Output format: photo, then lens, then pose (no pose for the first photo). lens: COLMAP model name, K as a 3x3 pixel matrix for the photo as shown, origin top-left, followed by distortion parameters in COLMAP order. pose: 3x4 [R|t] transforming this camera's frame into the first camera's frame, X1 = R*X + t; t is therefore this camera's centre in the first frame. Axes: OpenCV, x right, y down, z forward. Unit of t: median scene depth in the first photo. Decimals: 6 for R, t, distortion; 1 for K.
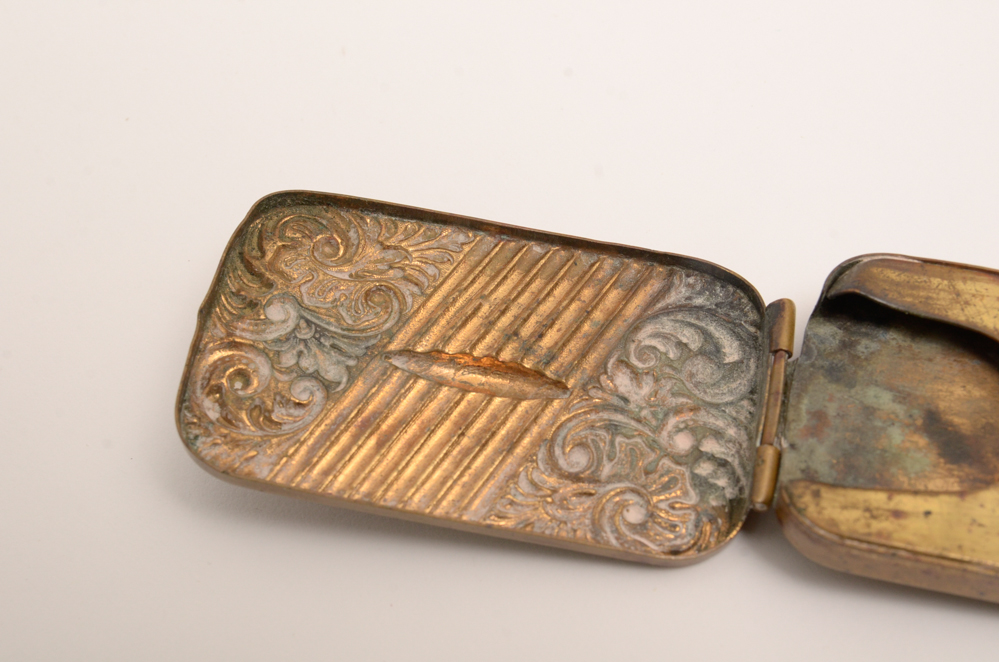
lens RADIAL K [[1718.7, 0, 487.4], [0, 1718.7, 332.6], [0, 0, 1]] dist [-0.128882, -0.085455]
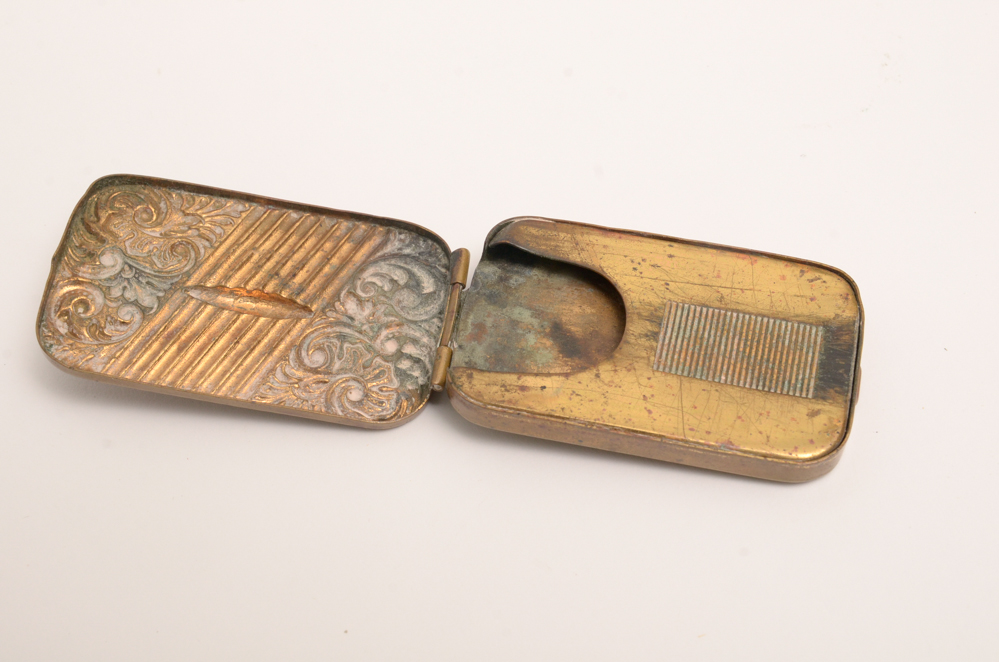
lens RADIAL K [[1783.9, 0, 499.5], [0, 1783.9, 331.0], [0, 0, 1]] dist [-0.036291, -0.033570]
pose [[0.997082, -0.008328, 0.075887, 0.092547], [0.007750, 0.999939, 0.007904, 0.039712], [-0.075948, -0.007292, 0.997085, -0.521618]]
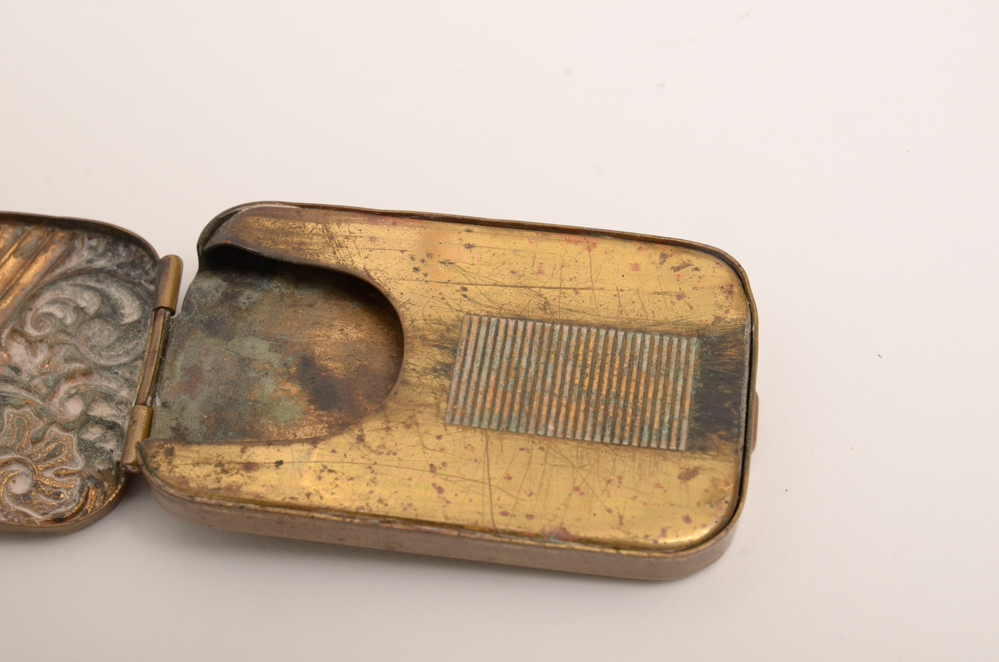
lens RADIAL K [[1718.7, 0, 487.4], [0, 1718.7, 332.6], [0, 0, 1]] dist [-0.128882, -0.085455]
pose [[0.992603, -0.083168, 0.088443, 0.272238], [0.079805, 0.995971, 0.040901, -0.000929], [-0.091488, -0.033540, 0.995241, -0.005342]]
